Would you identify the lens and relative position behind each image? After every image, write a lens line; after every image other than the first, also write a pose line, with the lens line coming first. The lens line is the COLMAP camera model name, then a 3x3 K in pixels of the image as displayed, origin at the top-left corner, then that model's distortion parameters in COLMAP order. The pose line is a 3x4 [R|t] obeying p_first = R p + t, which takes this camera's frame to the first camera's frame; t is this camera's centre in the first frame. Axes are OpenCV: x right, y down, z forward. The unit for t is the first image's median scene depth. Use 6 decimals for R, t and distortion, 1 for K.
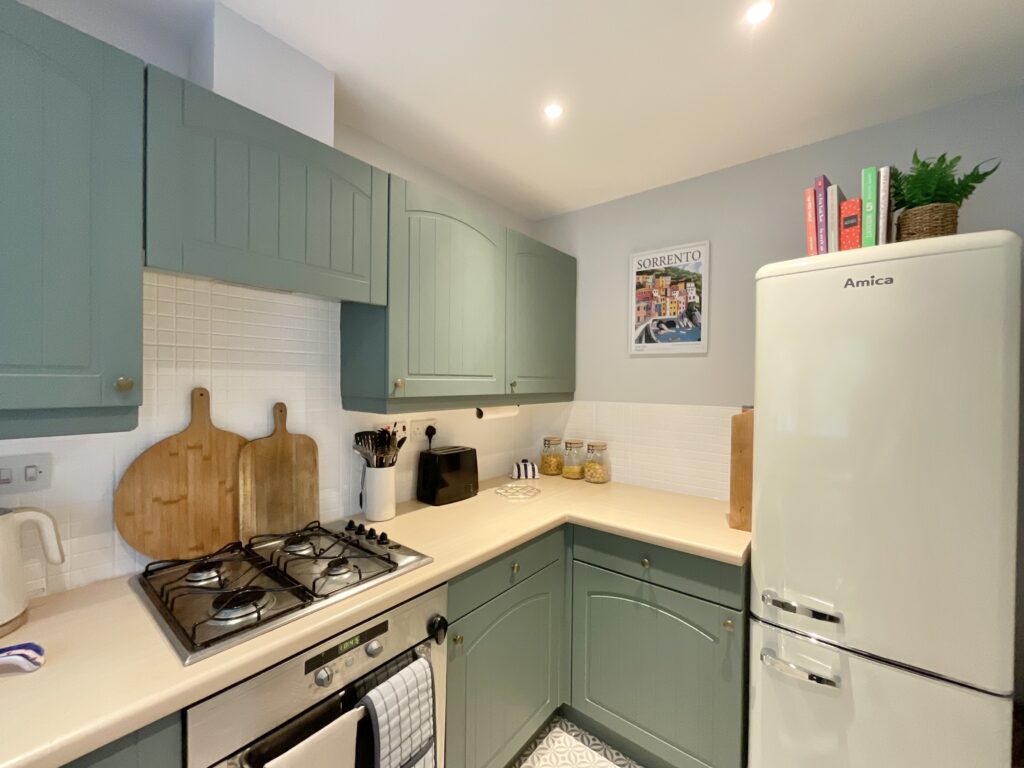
lens RADIAL K [[417.0, 0, 512.0], [0, 417.0, 384.0], [0, 0, 1]] dist [0.000341, -0.000029]
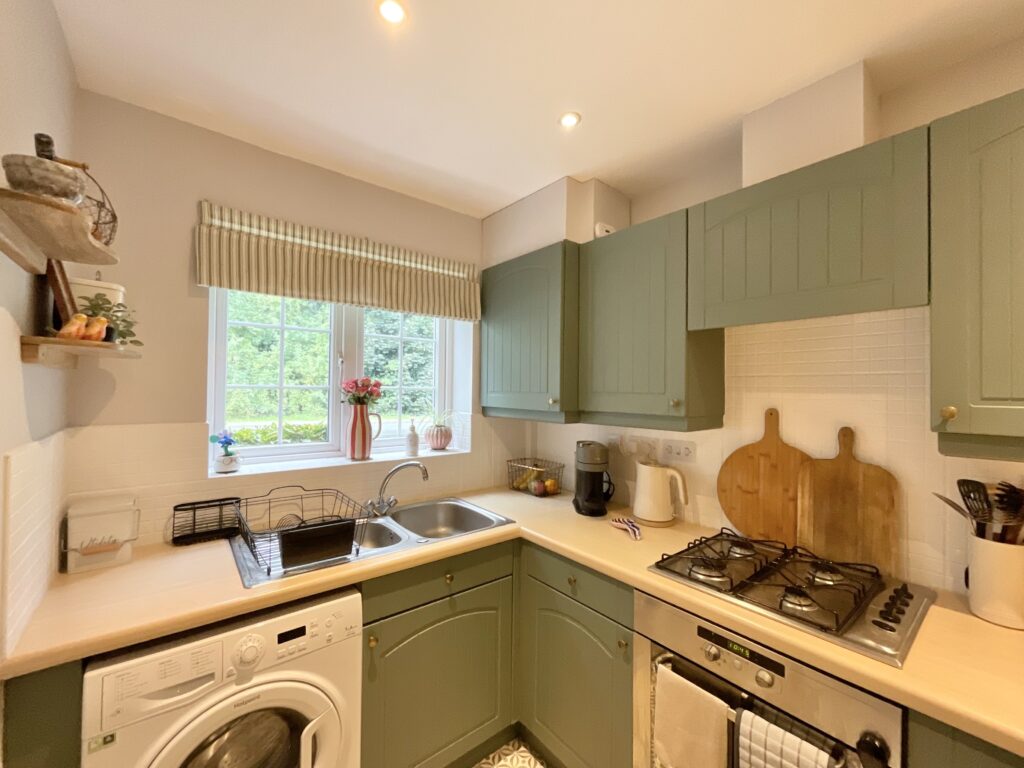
lens RADIAL K [[417.0, 0, 512.0], [0, 417.0, 384.0], [0, 0, 1]] dist [0.000341, -0.000029]
pose [[-0.210211, -0.025086, -0.977334, 0.642015], [-0.018367, 0.999596, -0.021707, -0.022323], [0.977484, 0.013388, -0.210586, 0.512246]]
